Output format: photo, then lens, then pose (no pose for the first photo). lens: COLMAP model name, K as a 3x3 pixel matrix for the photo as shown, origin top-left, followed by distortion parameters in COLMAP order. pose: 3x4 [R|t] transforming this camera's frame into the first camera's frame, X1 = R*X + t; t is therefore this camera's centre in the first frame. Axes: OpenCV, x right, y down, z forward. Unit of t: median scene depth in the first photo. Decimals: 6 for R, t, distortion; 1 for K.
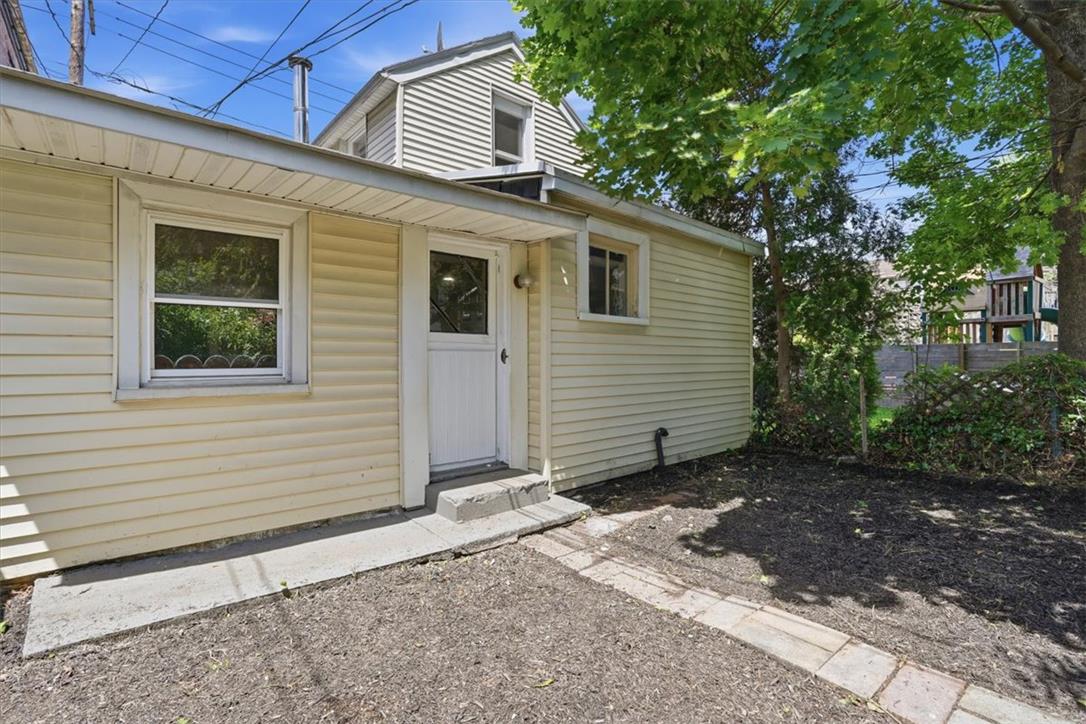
lens RADIAL K [[514.0, 0, 531.7], [0, 514.0, 357.8], [0, 0, 1]] dist [-0.052866, 0.020998]
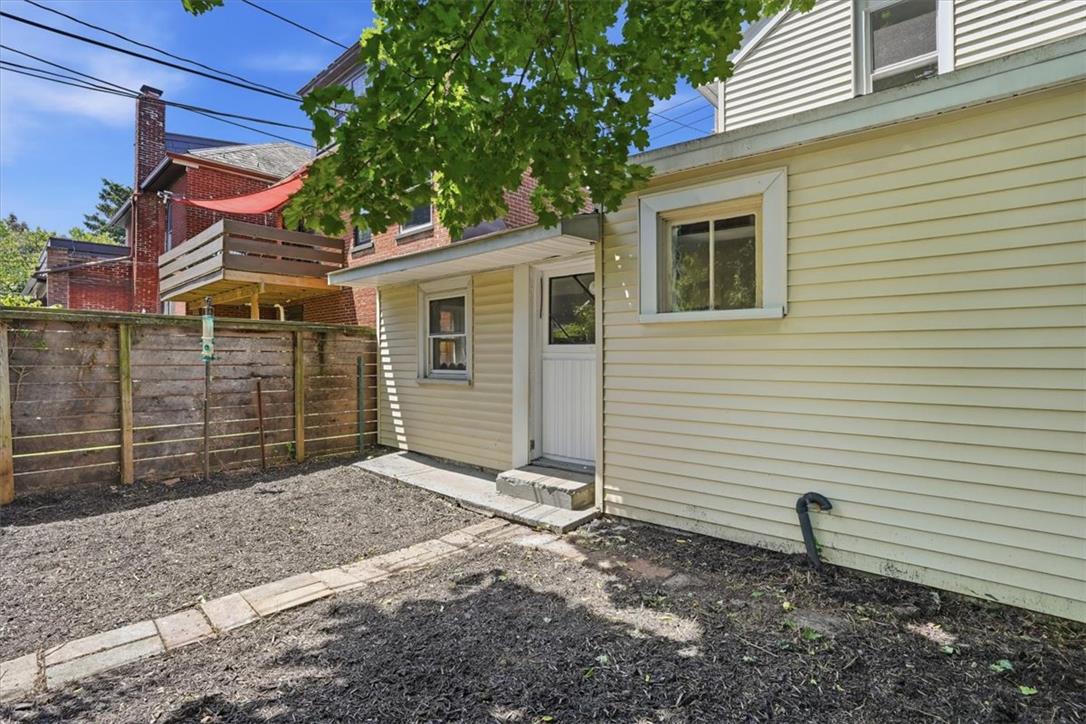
lens RADIAL K [[514.0, 0, 531.7], [0, 514.0, 357.8], [0, 0, 1]] dist [-0.052866, 0.020998]
pose [[0.117646, -0.000303, -0.993056, 1.179504], [0.001268, 0.999999, -0.000155, -0.021175], [0.993055, -0.001240, 0.117646, 0.940817]]
